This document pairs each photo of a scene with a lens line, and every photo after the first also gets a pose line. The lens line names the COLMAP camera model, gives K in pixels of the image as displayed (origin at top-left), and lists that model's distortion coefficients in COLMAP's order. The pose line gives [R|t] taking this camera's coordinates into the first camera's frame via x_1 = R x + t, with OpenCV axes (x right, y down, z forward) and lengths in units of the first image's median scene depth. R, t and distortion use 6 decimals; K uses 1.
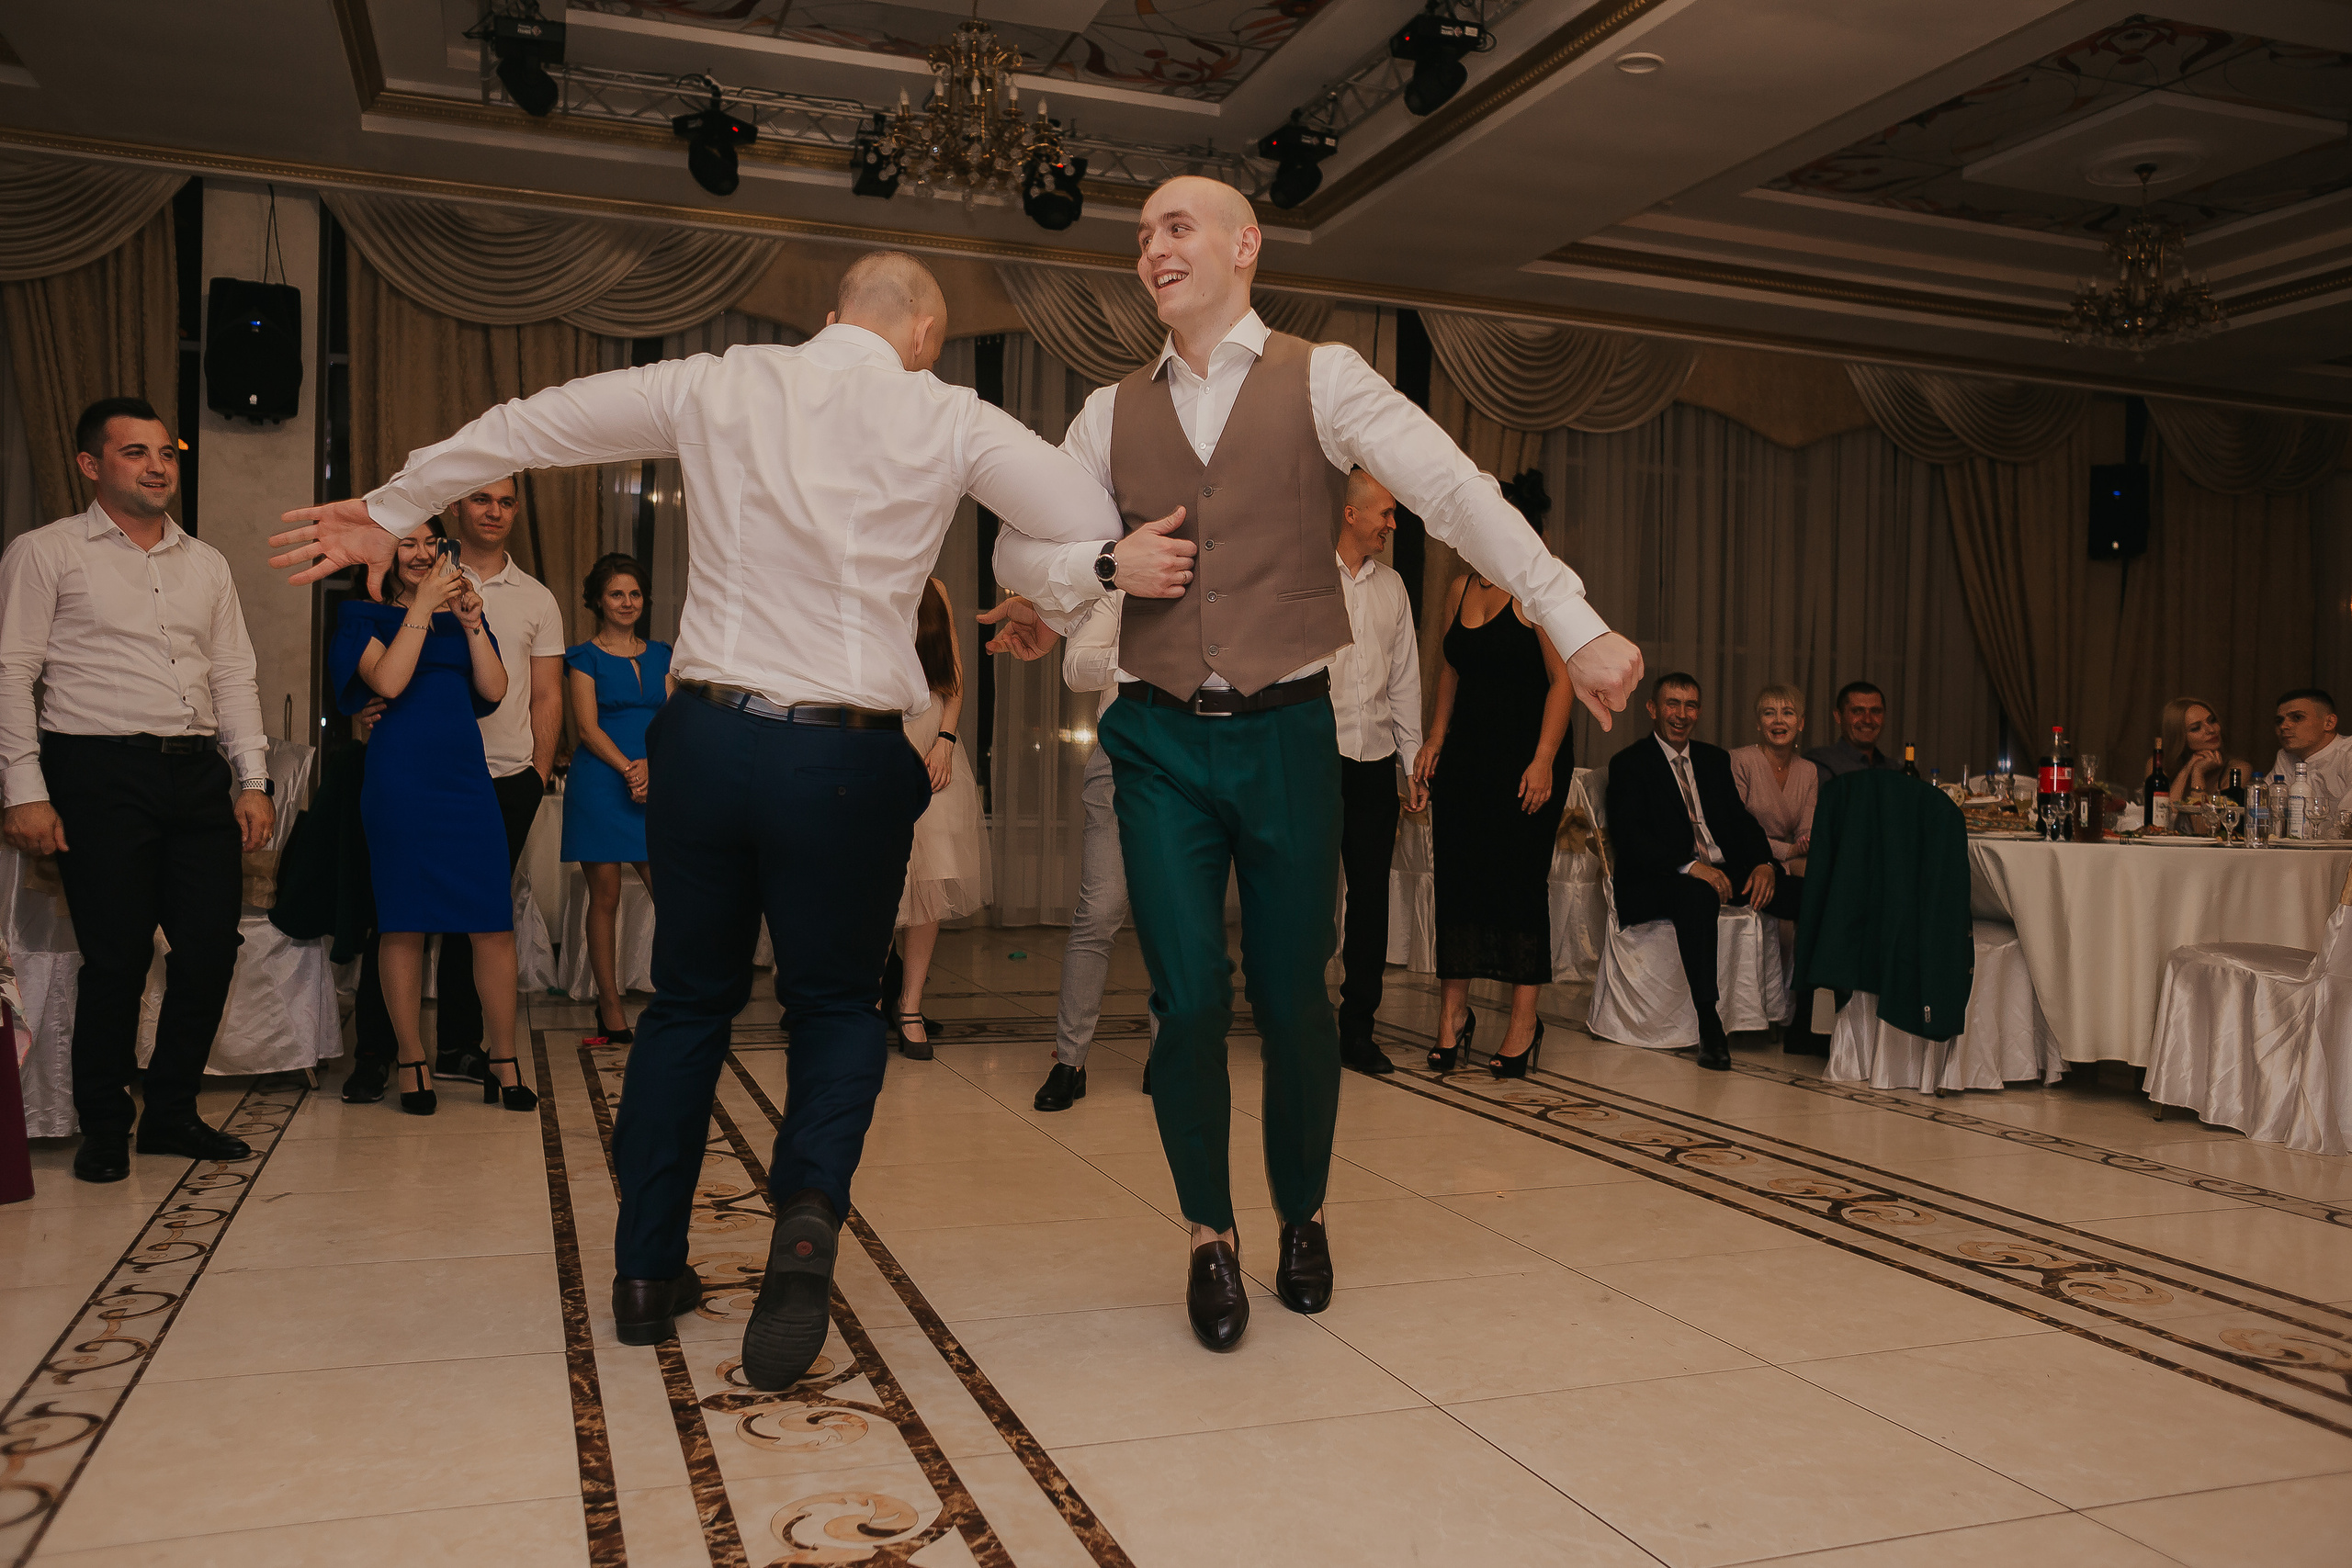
lens RADIAL K [[1939.4, 0, 1176.0], [0, 1939.4, 784.0], [0, 0, 1]] dist [-0.004072, 0.000094]
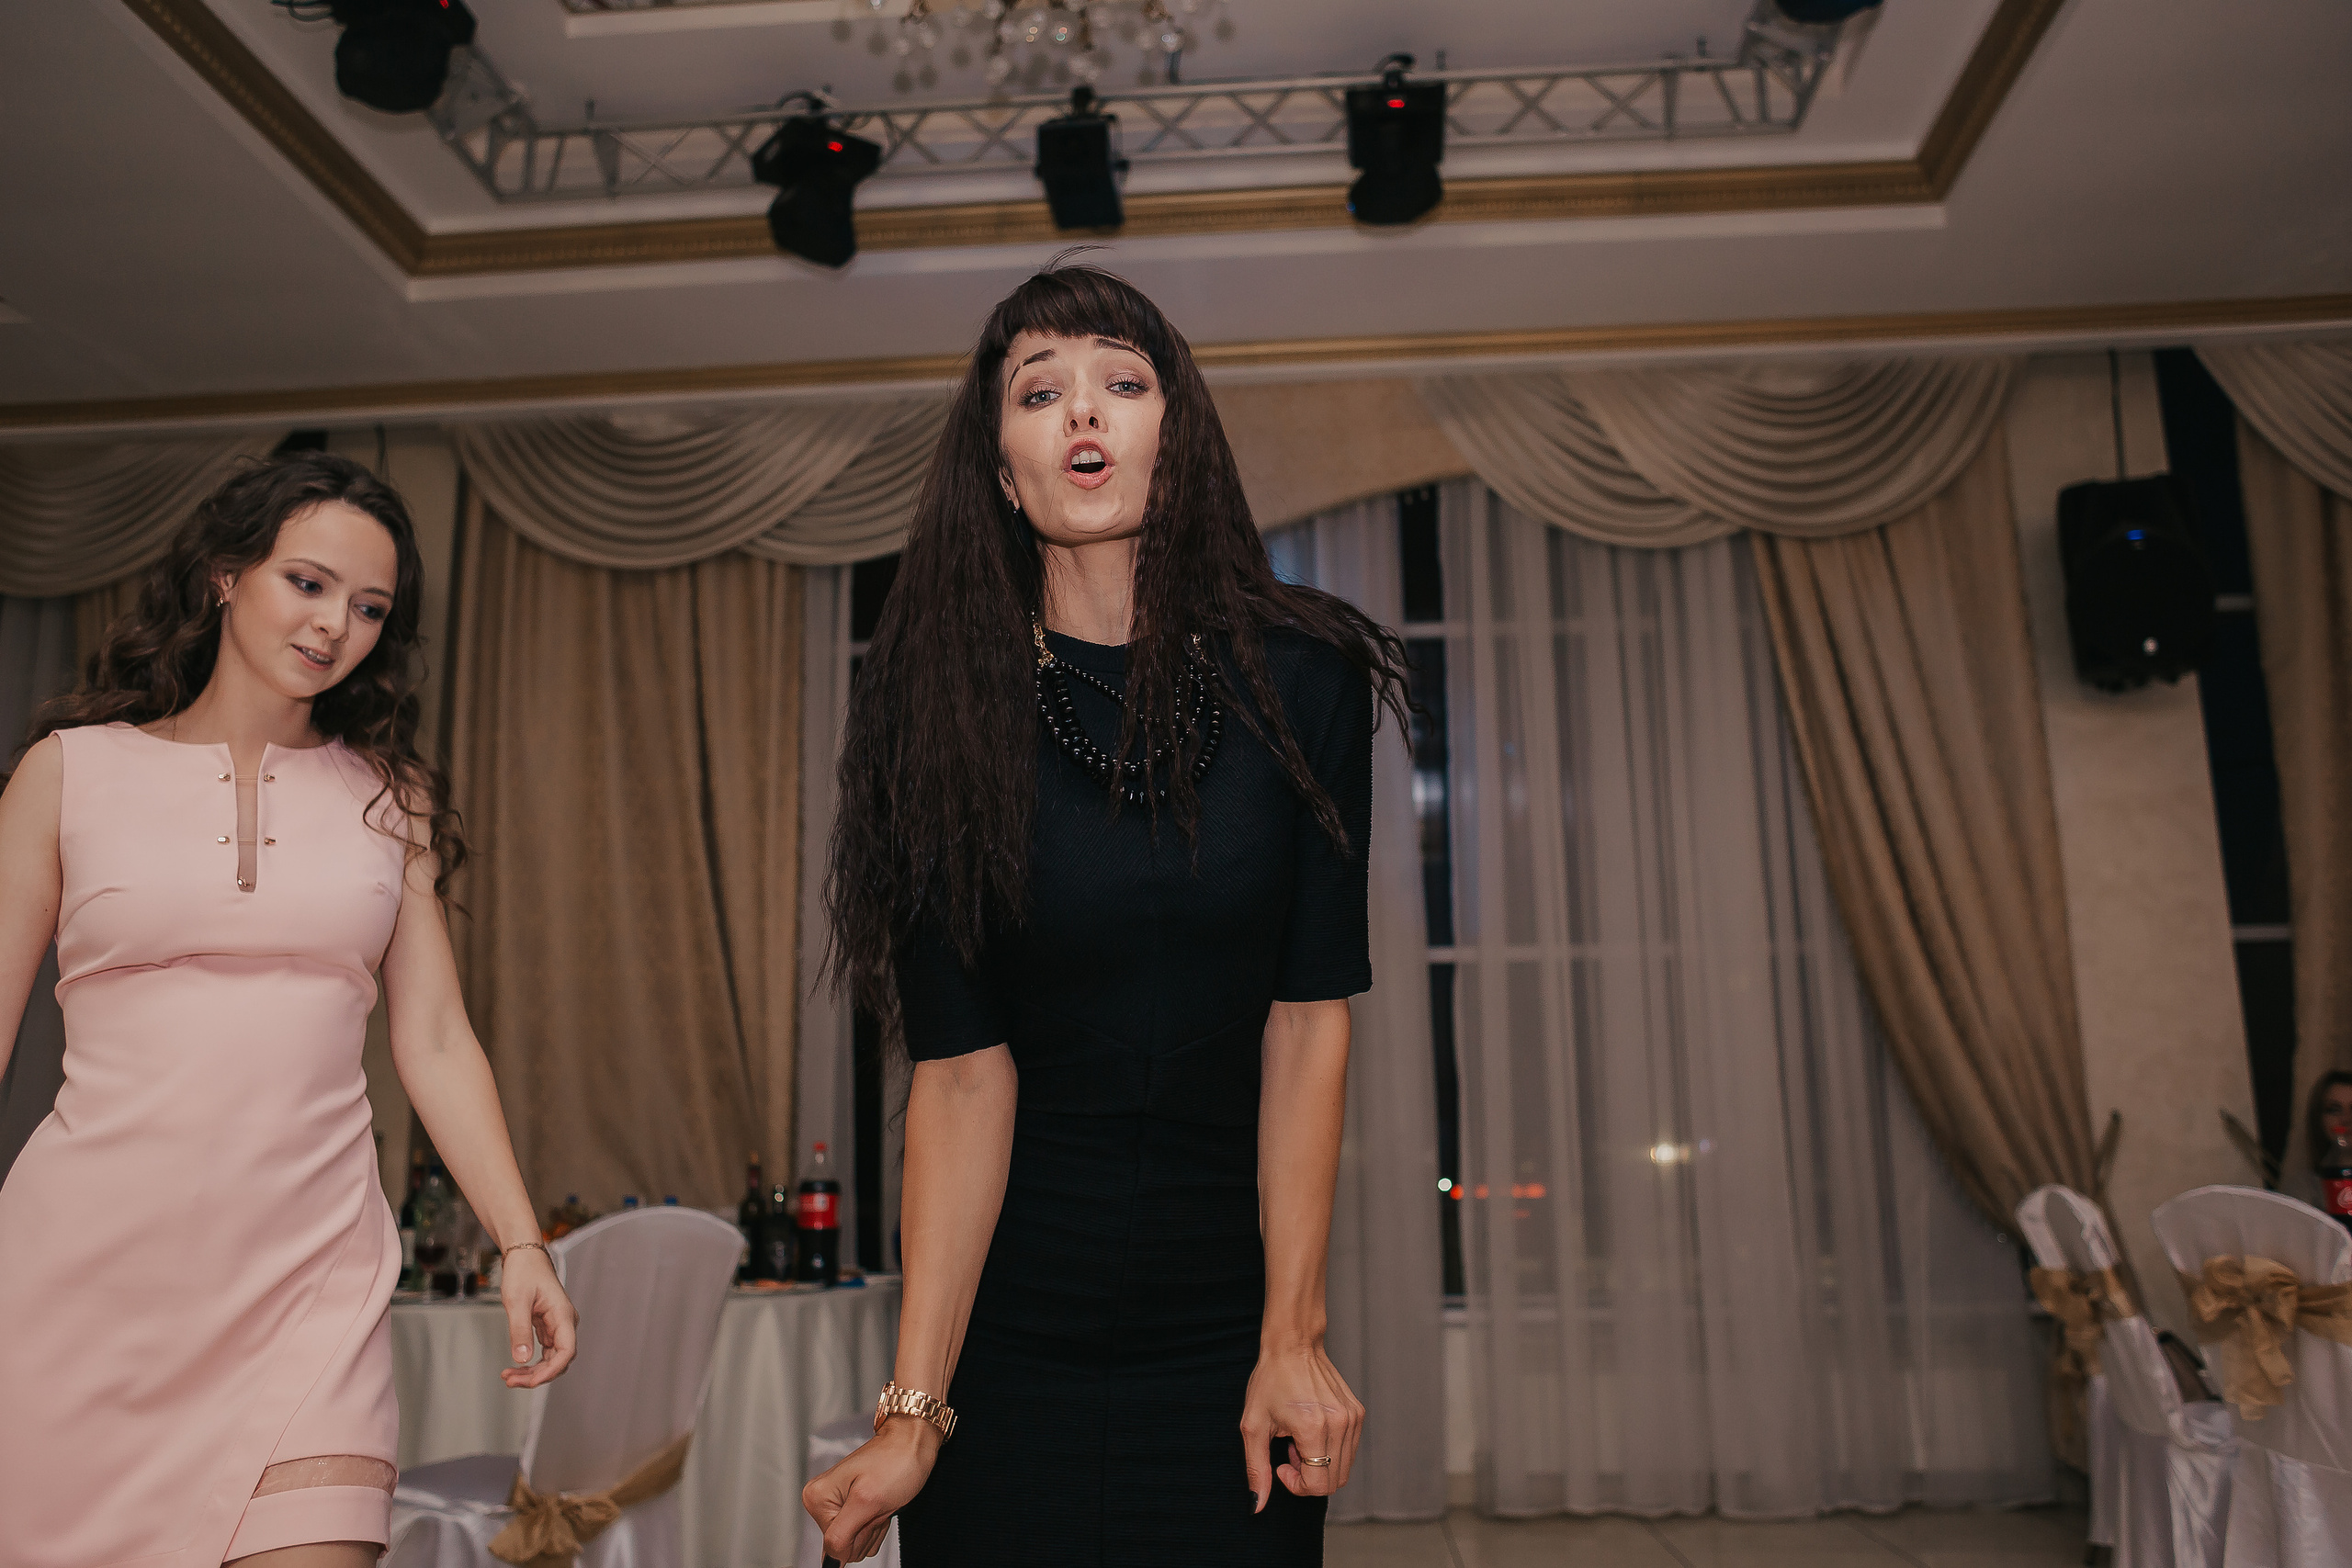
lens RADIAL K [[1939.4, 0, 1176.0], [0, 1939.4, 784.0], [0, 0, 1]] dist [-0.004072, 0.000094]
pose [[0.917648, -0.111010, -0.381575, 0.063013], [0.033614, 0.978433, -0.203812, -0.020464], [0.395971, 0.174202, 0.901588, 0.469674]]
